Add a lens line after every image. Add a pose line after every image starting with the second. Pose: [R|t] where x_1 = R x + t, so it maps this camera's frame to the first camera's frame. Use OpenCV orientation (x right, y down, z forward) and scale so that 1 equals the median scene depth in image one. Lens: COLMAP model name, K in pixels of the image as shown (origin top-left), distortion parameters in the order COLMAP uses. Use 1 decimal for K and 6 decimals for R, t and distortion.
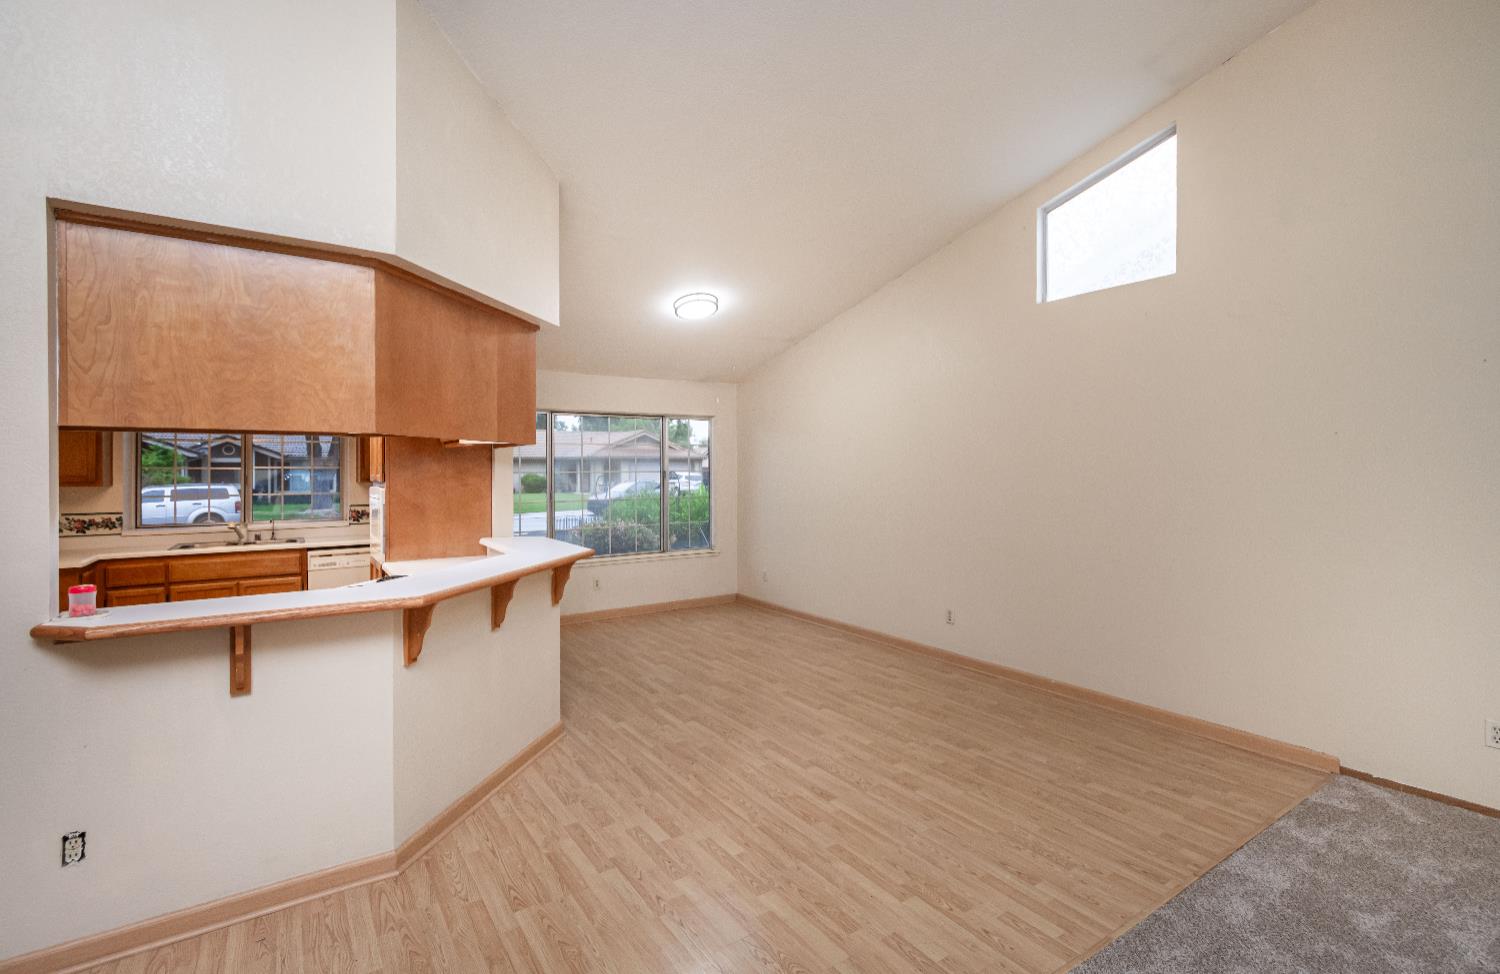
lens RADIAL K [[679.9, 0, 753.7], [0, 679.9, 458.8], [0, 0, 1]] dist [0.003774, 0.000322]
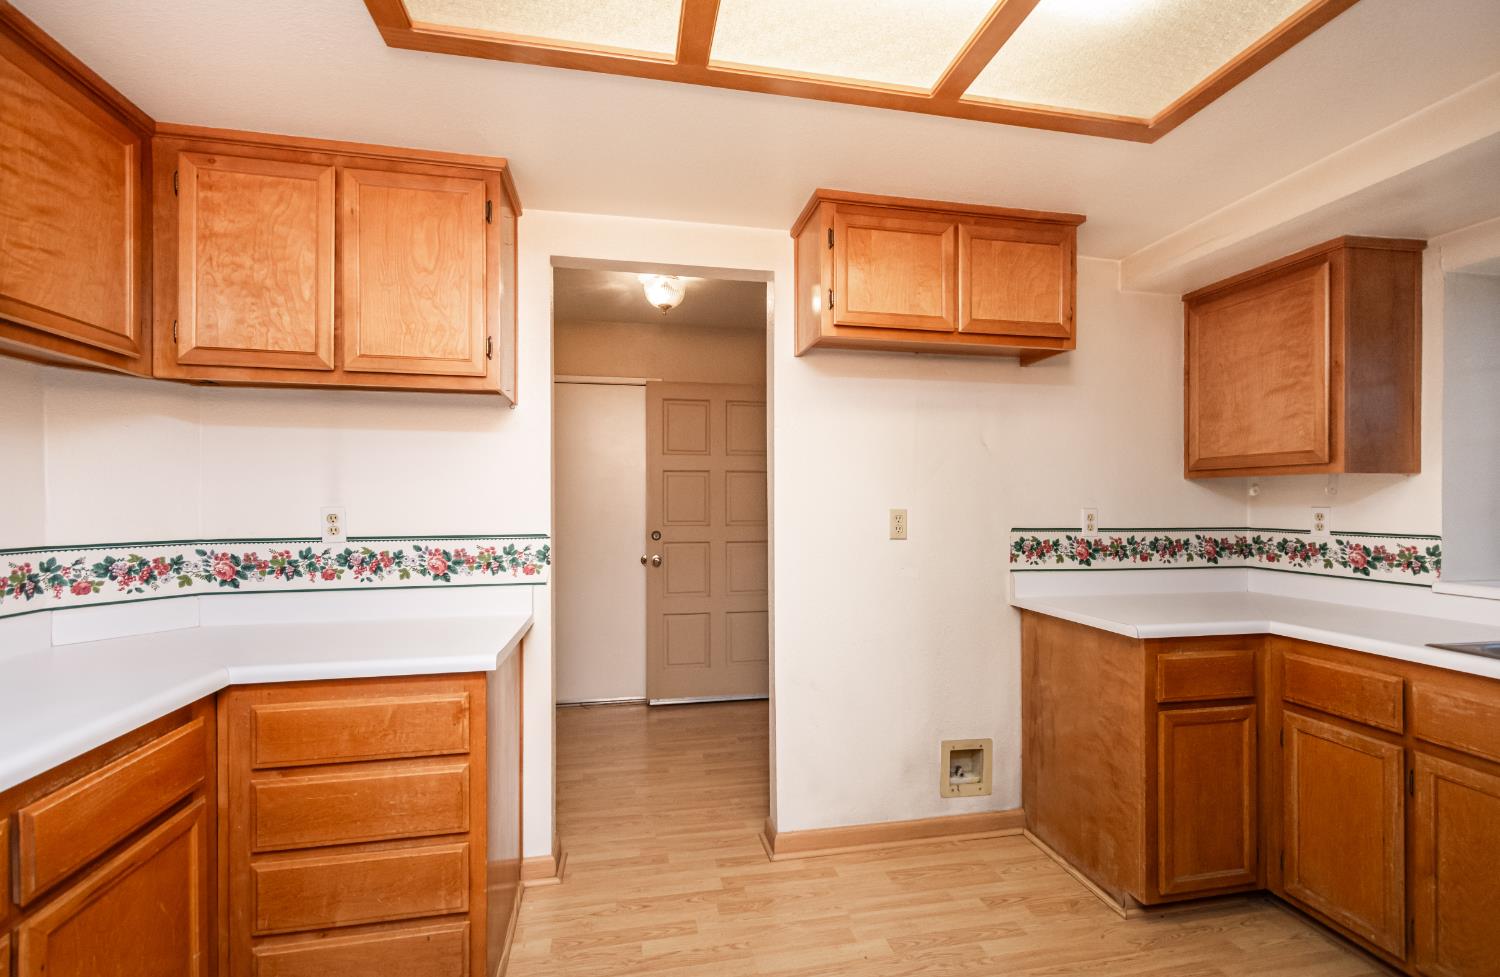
lens RADIAL K [[661.7, 0, 750.0], [0, 661.7, 488.5], [0, 0, 1]] dist [0.002109, 0.000242]
pose [[-0.389757, -0.015532, -0.920787, -0.538647], [0.019871, 0.999483, -0.025270, 0.072219], [0.920703, -0.028146, -0.389247, 1.085607]]
